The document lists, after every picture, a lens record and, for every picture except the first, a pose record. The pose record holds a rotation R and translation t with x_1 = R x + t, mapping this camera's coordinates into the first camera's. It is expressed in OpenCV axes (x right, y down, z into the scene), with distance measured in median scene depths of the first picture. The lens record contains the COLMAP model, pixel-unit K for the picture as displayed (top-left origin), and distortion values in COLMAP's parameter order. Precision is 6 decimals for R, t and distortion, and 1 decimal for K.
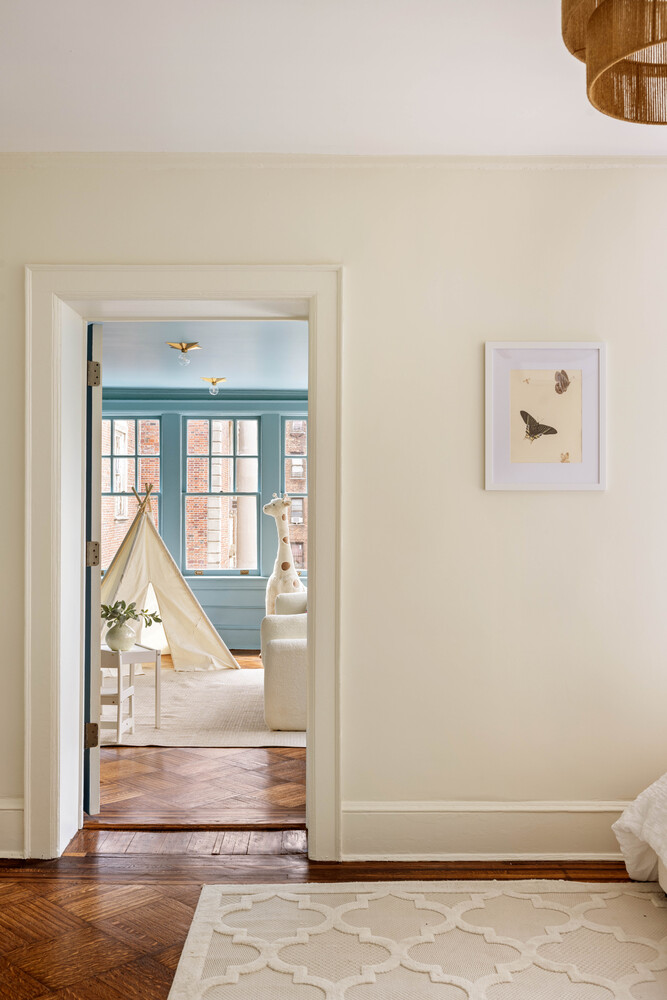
lens RADIAL K [[1049.3, 0, 331.3], [0, 1049.3, 499.6], [0, 0, 1]] dist [-0.065091, 0.000000]
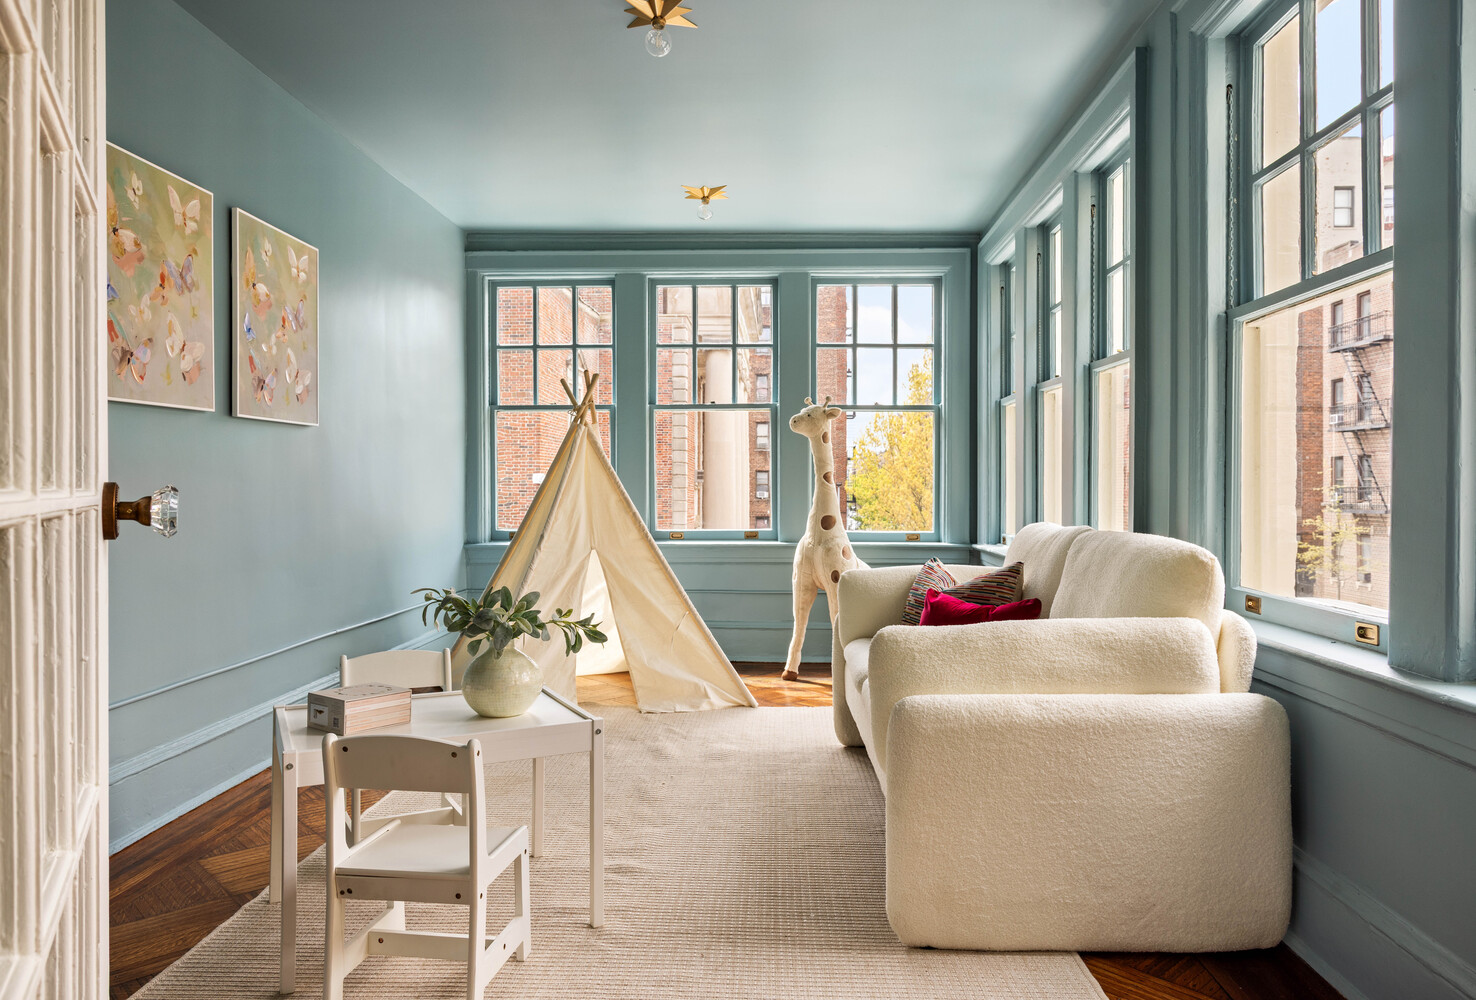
lens RADIAL K [[1036.4, 0, 740.6], [0, 1036.4, 498.8], [0, 0, 1]] dist [0.000502, 0.000437]
pose [[0.998849, -0.001556, -0.047939, -0.066434], [0.002552, 0.999782, 0.020714, 0.039662], [0.047896, -0.020813, 0.998635, 0.438985]]
